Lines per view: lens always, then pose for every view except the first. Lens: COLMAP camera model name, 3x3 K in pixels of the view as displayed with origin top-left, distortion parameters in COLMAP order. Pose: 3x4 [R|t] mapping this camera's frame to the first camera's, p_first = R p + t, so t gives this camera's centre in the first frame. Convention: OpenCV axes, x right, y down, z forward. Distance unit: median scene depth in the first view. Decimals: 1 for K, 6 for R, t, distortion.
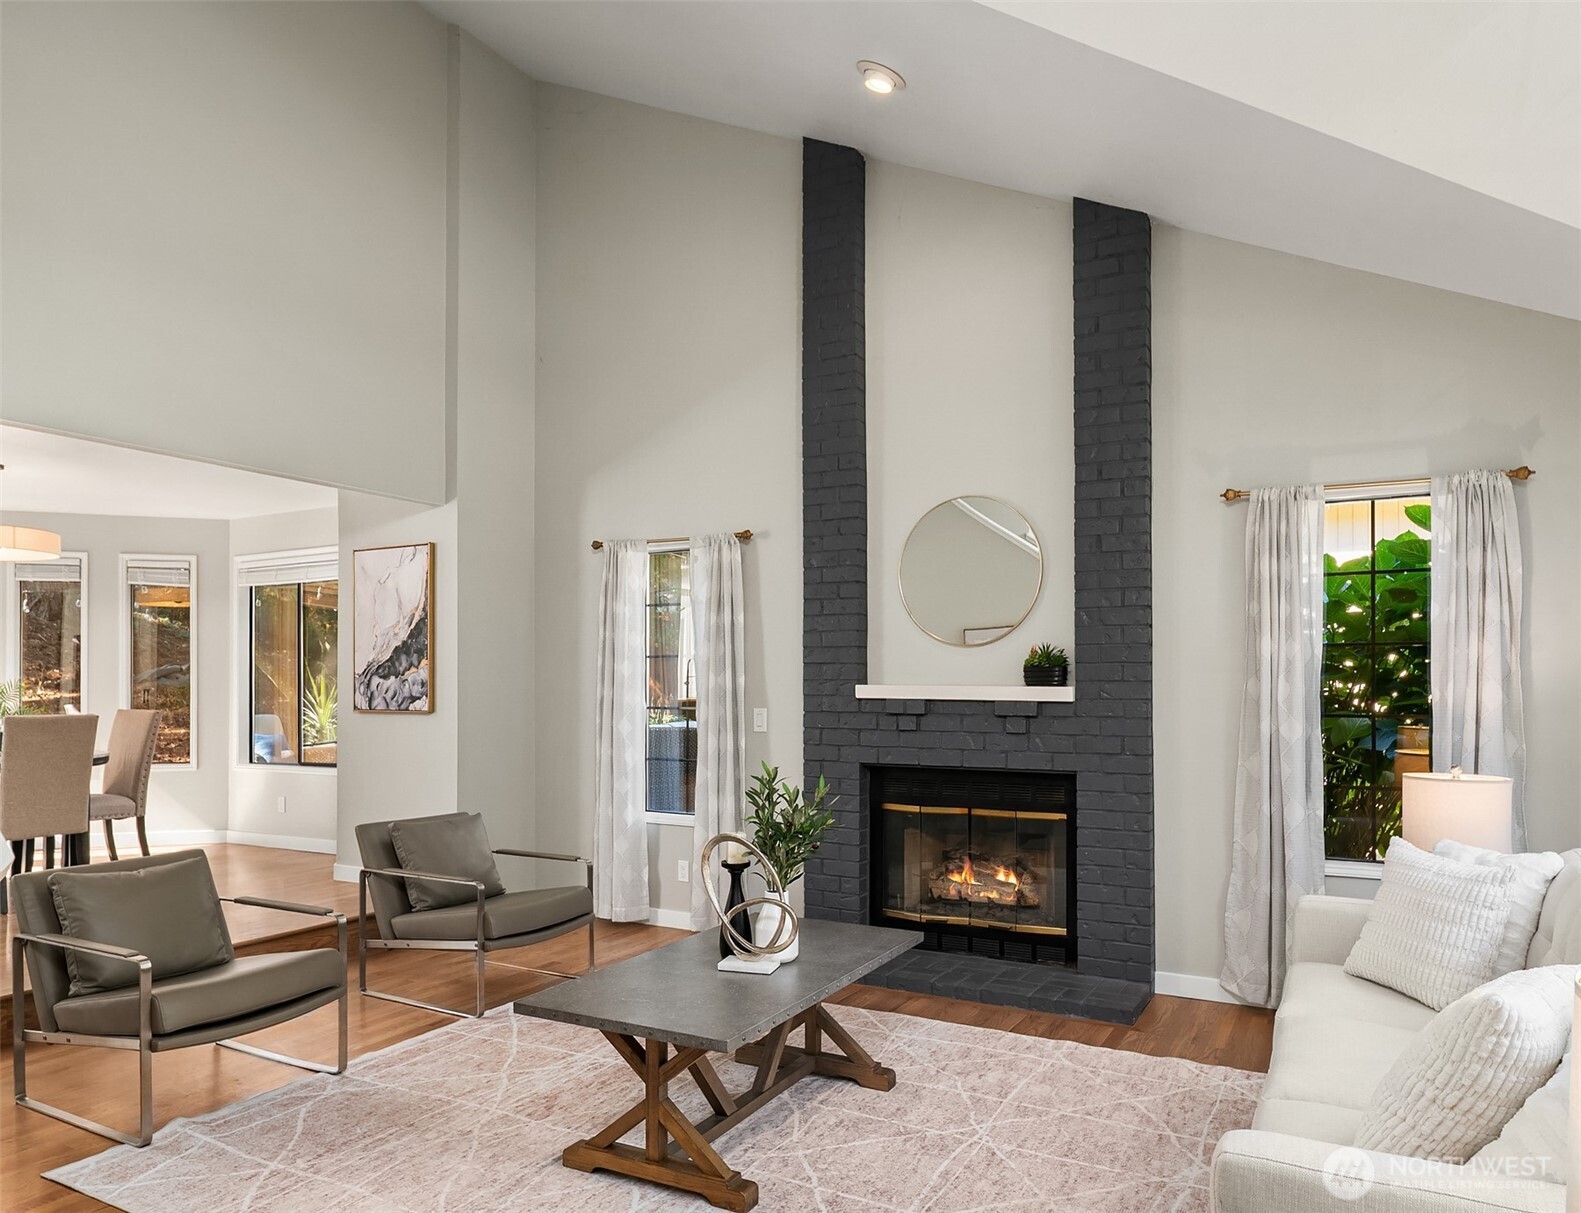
lens RADIAL K [[1062.1, 0, 790.9], [0, 1062.1, 679.8], [0, 0, 1]] dist [0.006791, -0.003603]
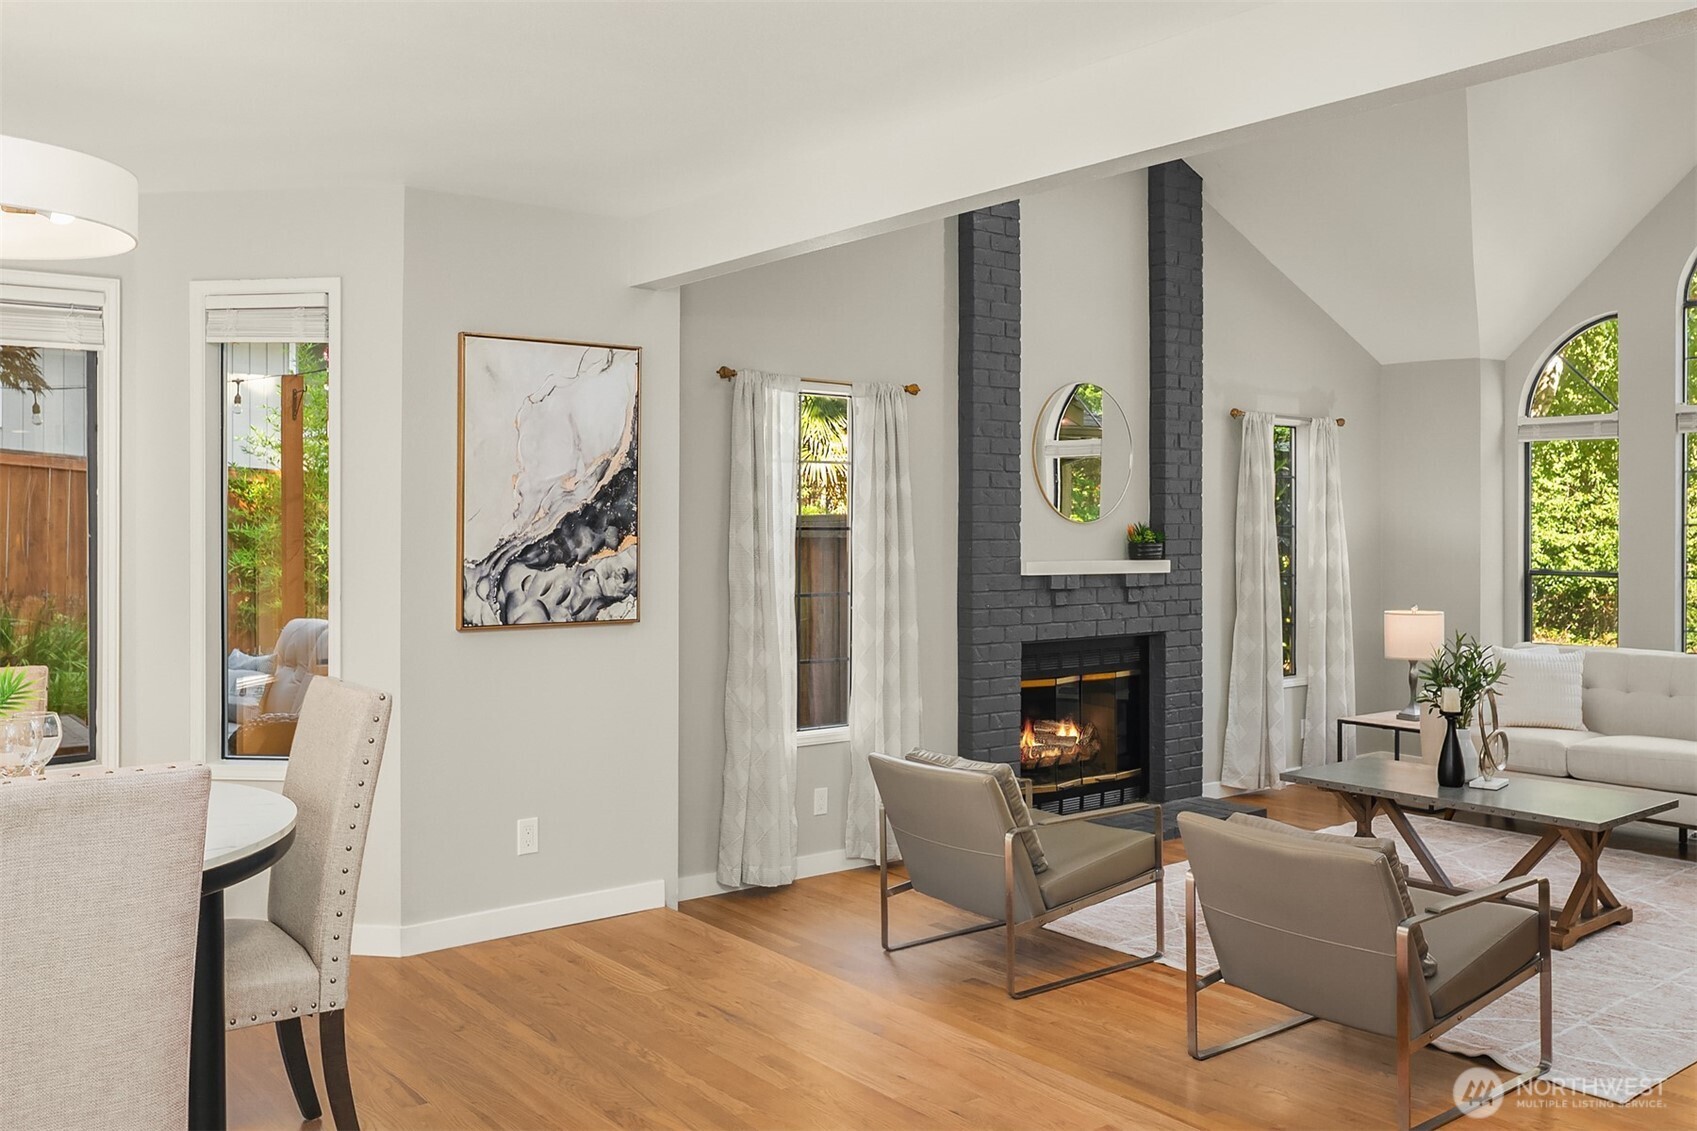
lens RADIAL K [[1431.2, 0, 859.2], [0, 1431.2, 517.5], [0, 0, 1]] dist [0.003588, -0.006488]
pose [[0.374330, 0.003615, 0.927288, -1.110441], [-0.005253, 0.999985, -0.001778, -0.030275], [-0.927281, -0.004205, 0.374344, 0.593314]]
